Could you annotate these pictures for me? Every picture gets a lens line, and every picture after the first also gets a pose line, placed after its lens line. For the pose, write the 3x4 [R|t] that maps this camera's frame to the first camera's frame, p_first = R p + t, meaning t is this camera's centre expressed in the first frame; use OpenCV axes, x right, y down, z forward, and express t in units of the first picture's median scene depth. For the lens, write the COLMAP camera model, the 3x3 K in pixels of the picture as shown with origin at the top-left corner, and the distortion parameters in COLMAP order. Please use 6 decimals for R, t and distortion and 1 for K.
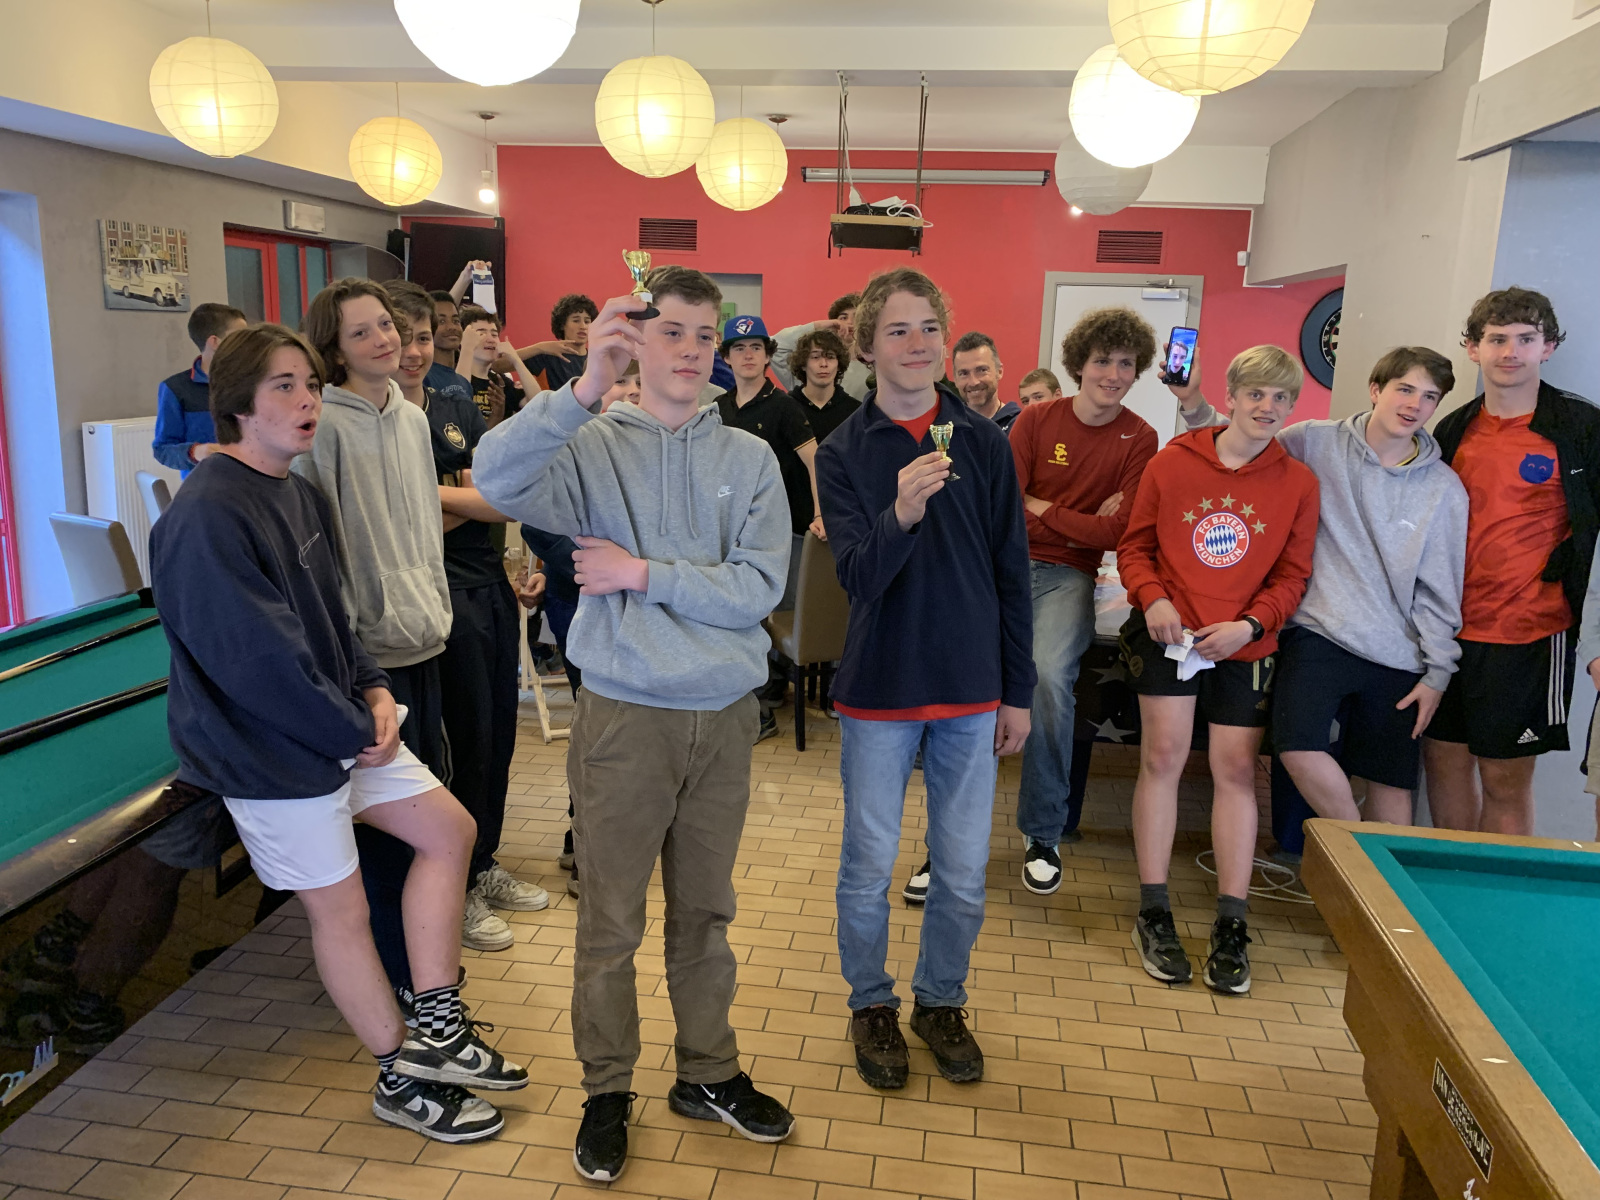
lens RADIAL K [[1211.5, 0, 801.4], [0, 1211.5, 630.8], [0, 0, 1]] dist [-0.000022, -0.009468]
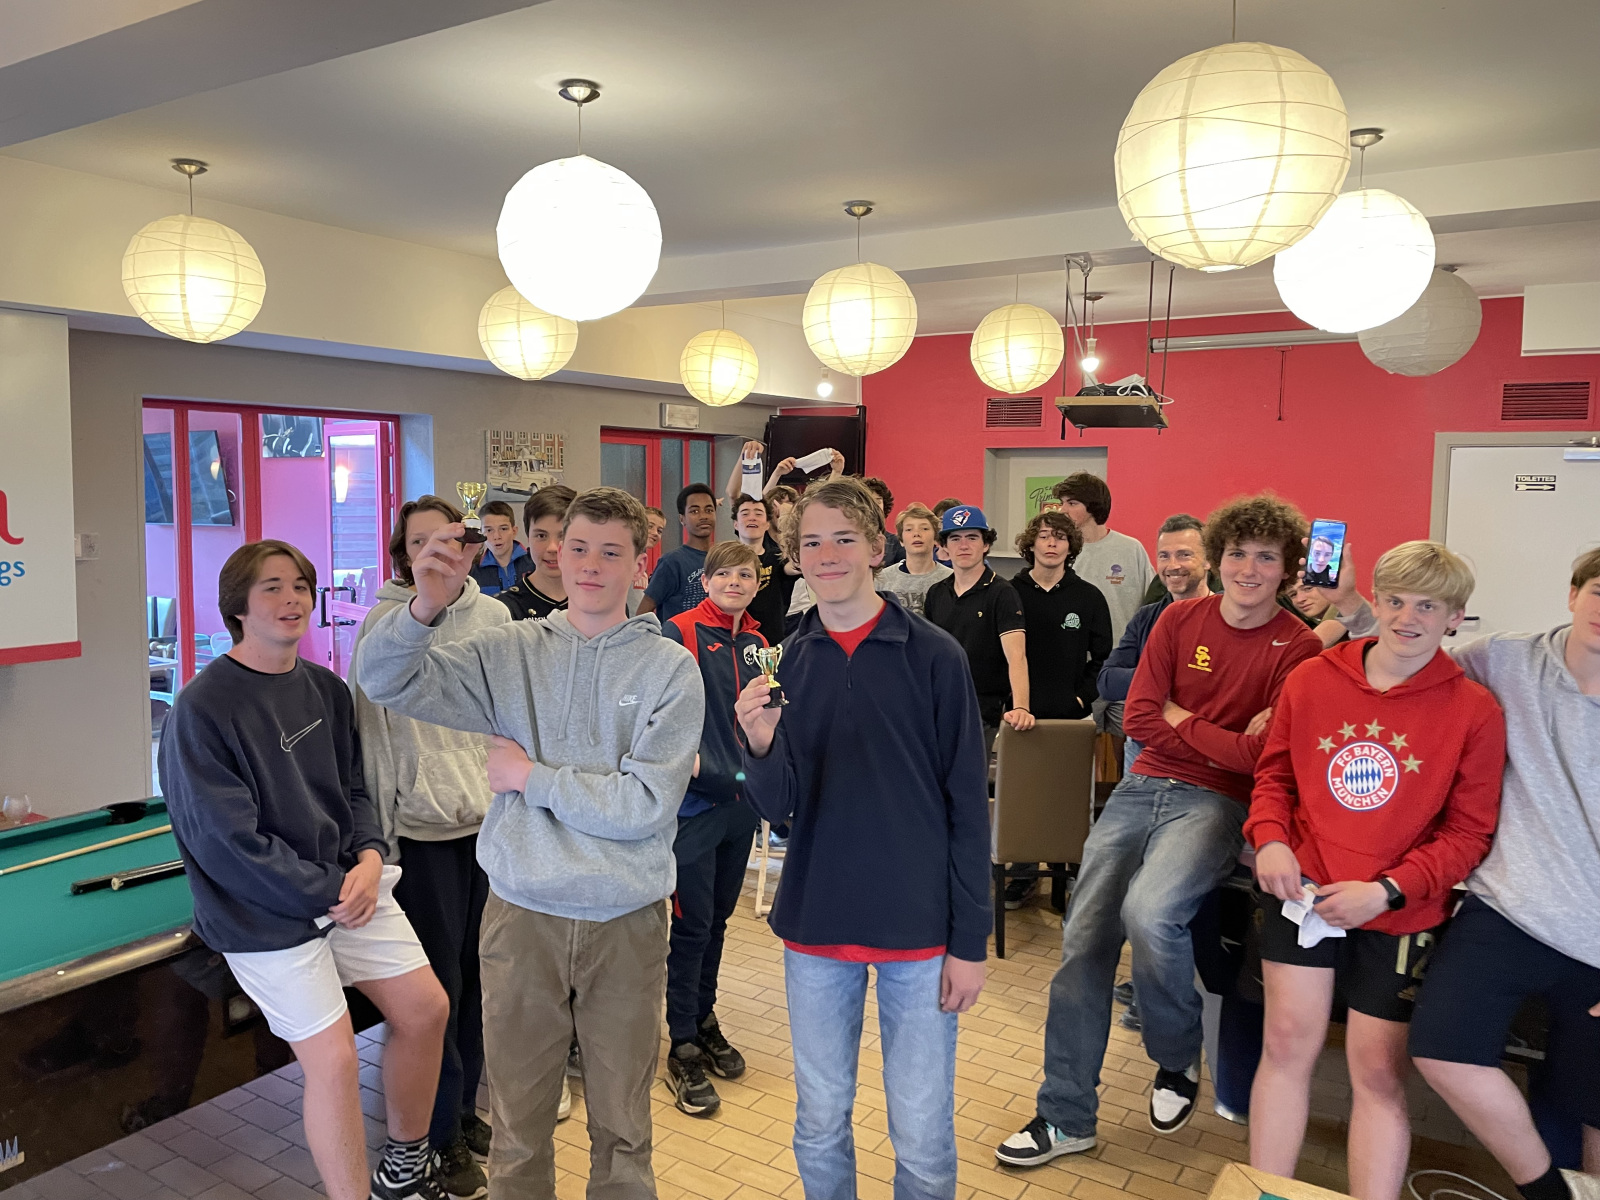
lens RADIAL K [[1218.8, 0, 800.0], [0, 1218.8, 600.0], [0, 0, 1]] dist [0.012906, 0.003950]
pose [[0.907292, 0.016499, -0.420178, 0.346257], [-0.080870, 0.987423, -0.135850, -0.049782], [0.412652, 0.157235, 0.897215, 0.093416]]
